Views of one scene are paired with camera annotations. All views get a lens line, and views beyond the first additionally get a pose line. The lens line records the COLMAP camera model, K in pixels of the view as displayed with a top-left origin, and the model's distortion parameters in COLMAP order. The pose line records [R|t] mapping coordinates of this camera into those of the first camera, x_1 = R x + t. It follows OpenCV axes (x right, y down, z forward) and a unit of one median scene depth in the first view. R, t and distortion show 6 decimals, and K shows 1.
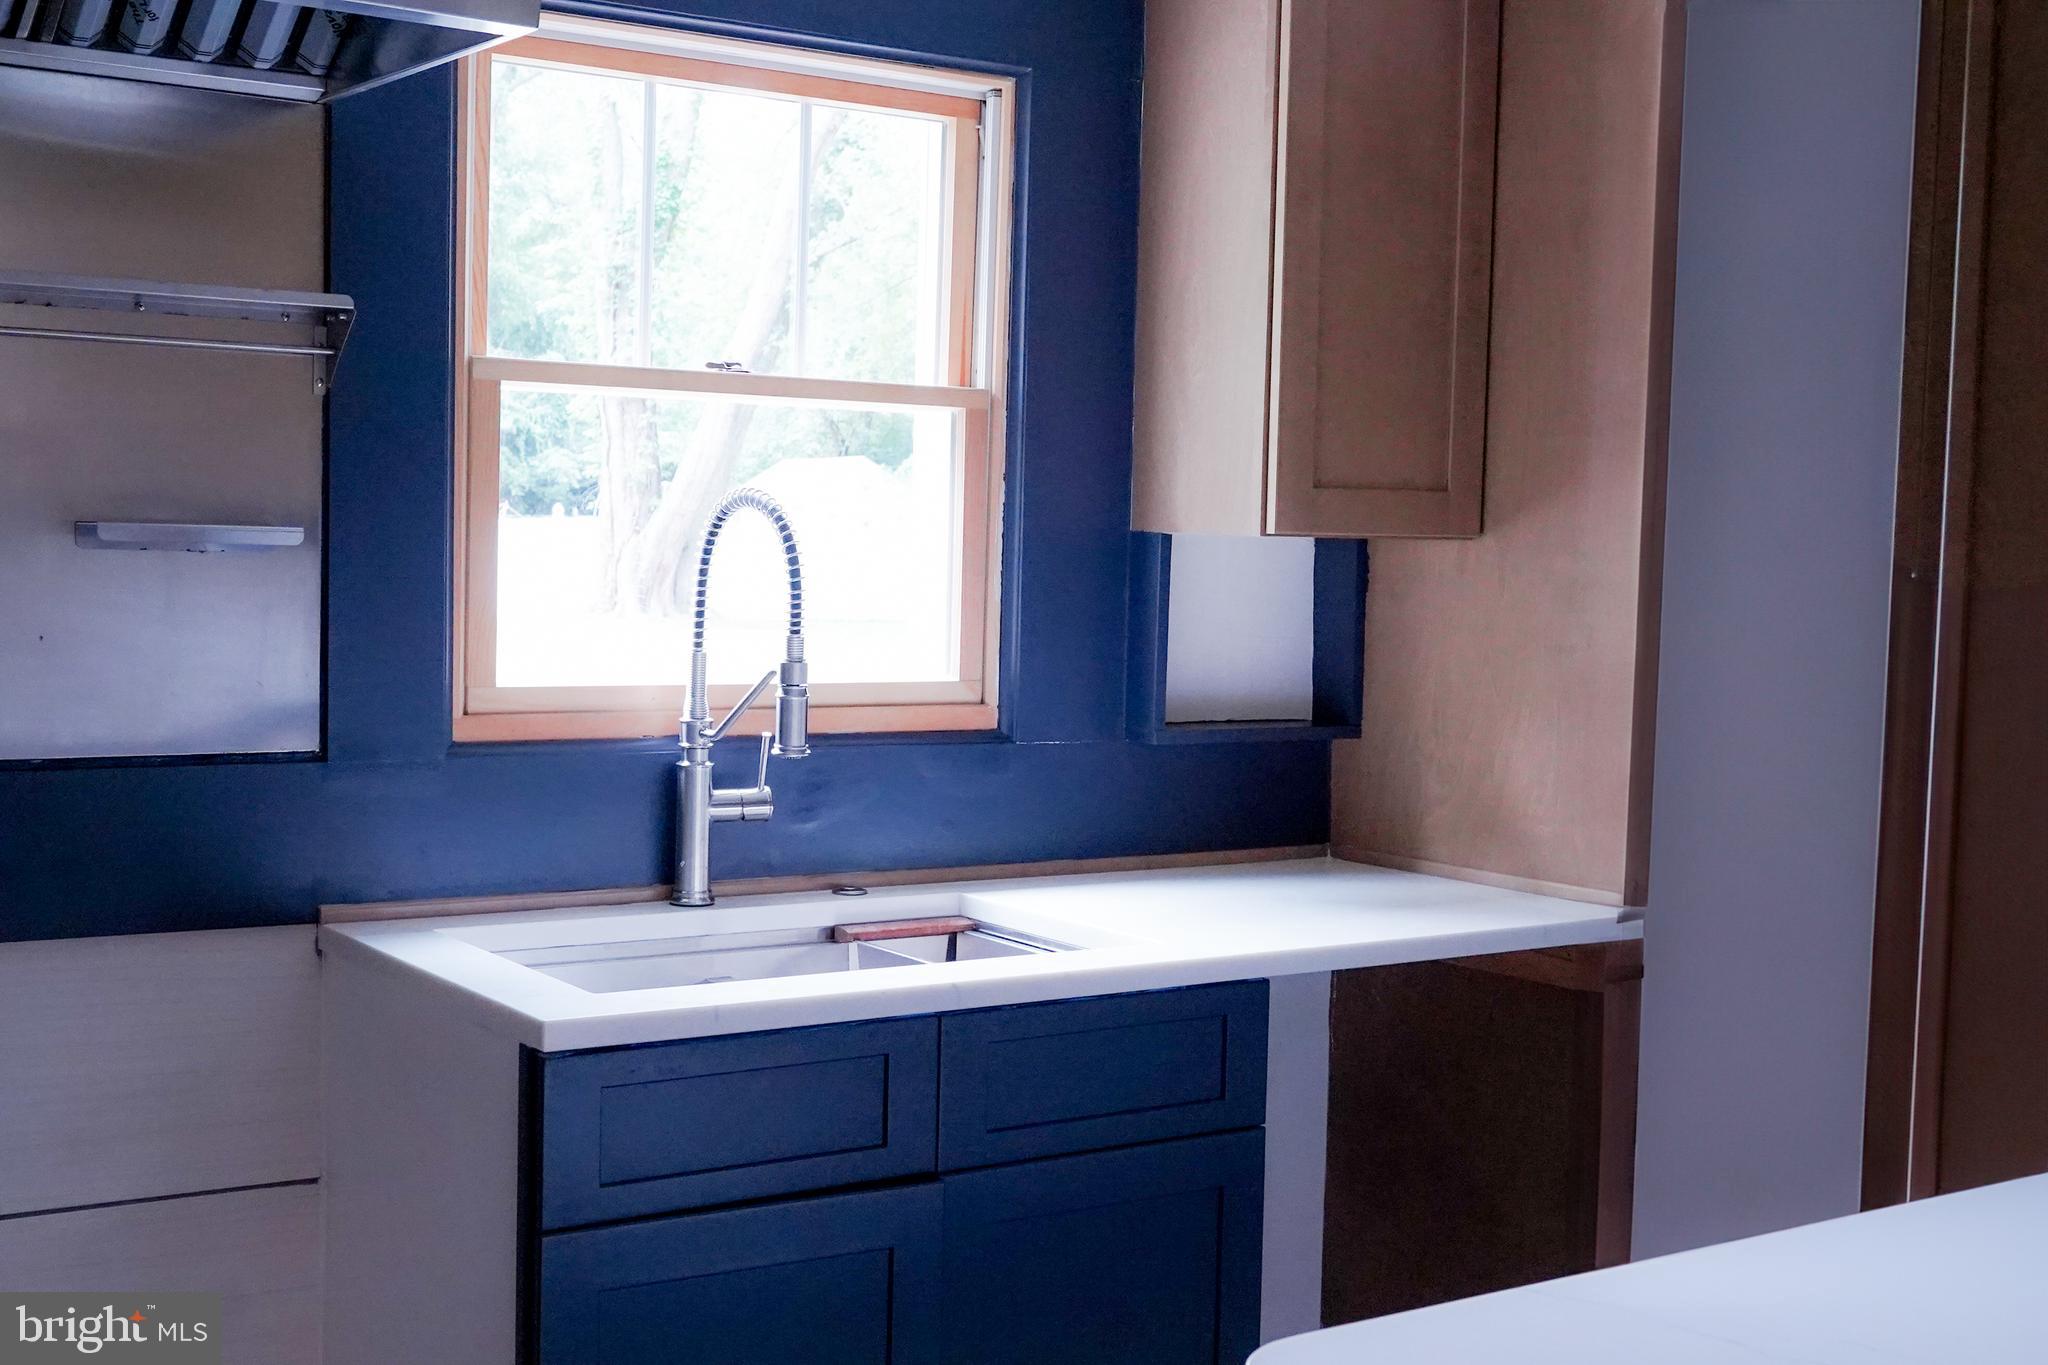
lens RADIAL K [[2511.1, 0, 1028.9], [0, 2511.1, 673.0], [0, 0, 1]] dist [-0.009320, 0.038428]
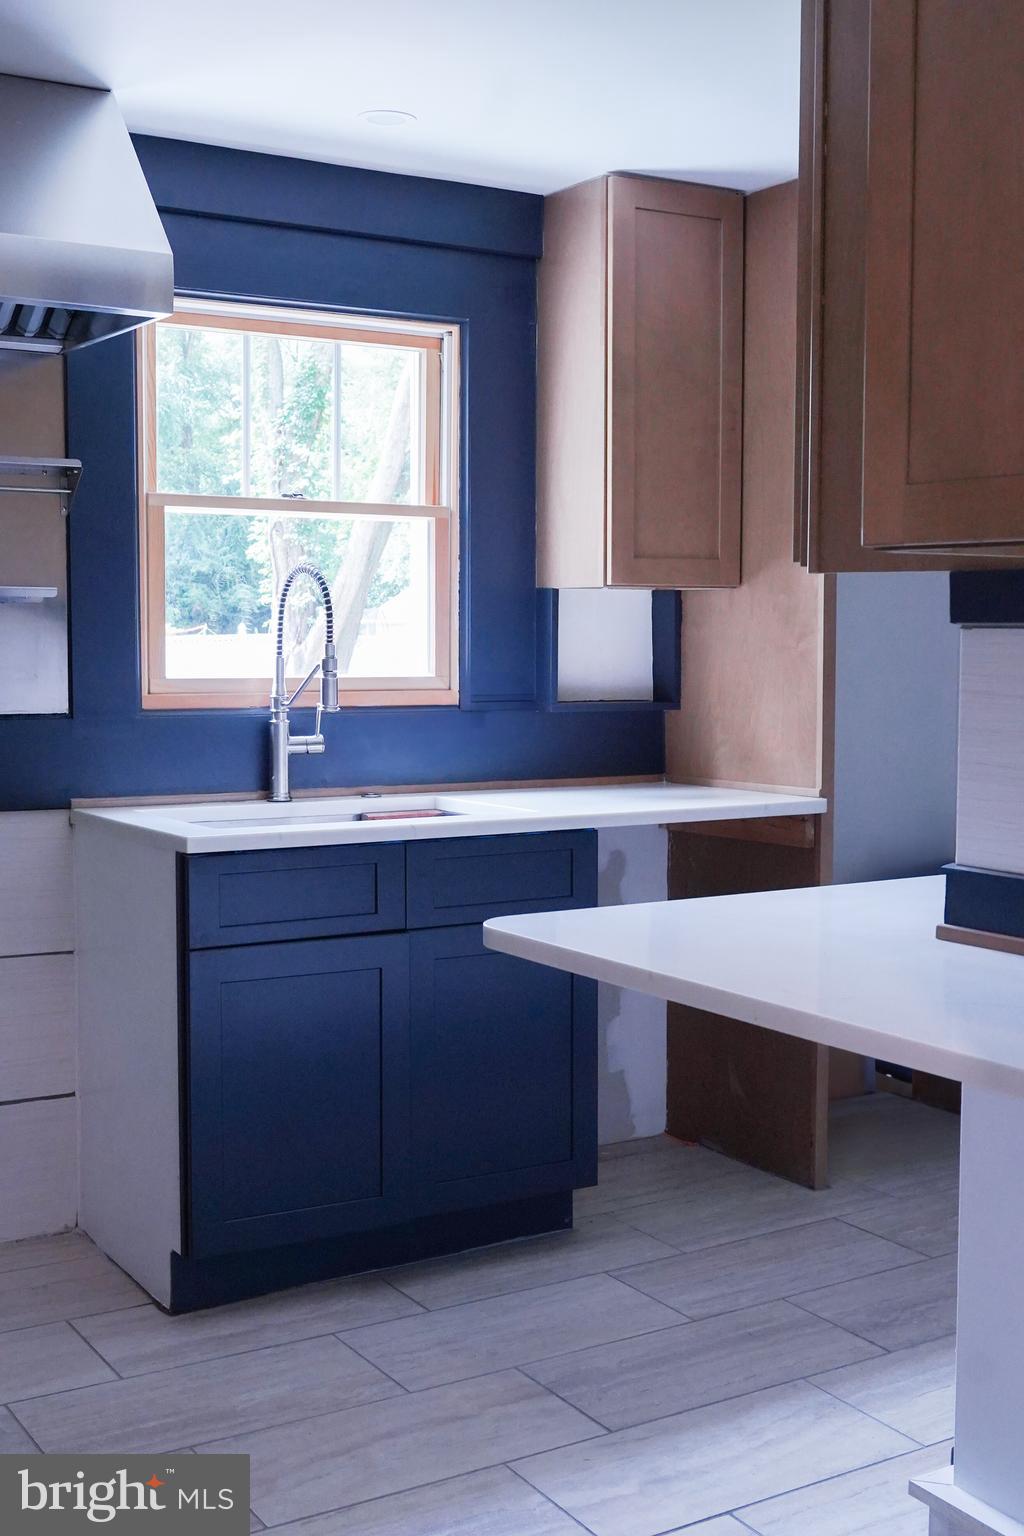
lens RADIAL K [[1883.4, 0, 512.0], [0, 1883.4, 768.0], [0, 0, 1]] dist [-0.009320, 0.038428]
pose [[0.998708, -0.019870, -0.046766, 0.090655], [0.020360, 0.999742, 0.010028, 0.058458], [0.046555, -0.010967, 0.998856, -0.311601]]
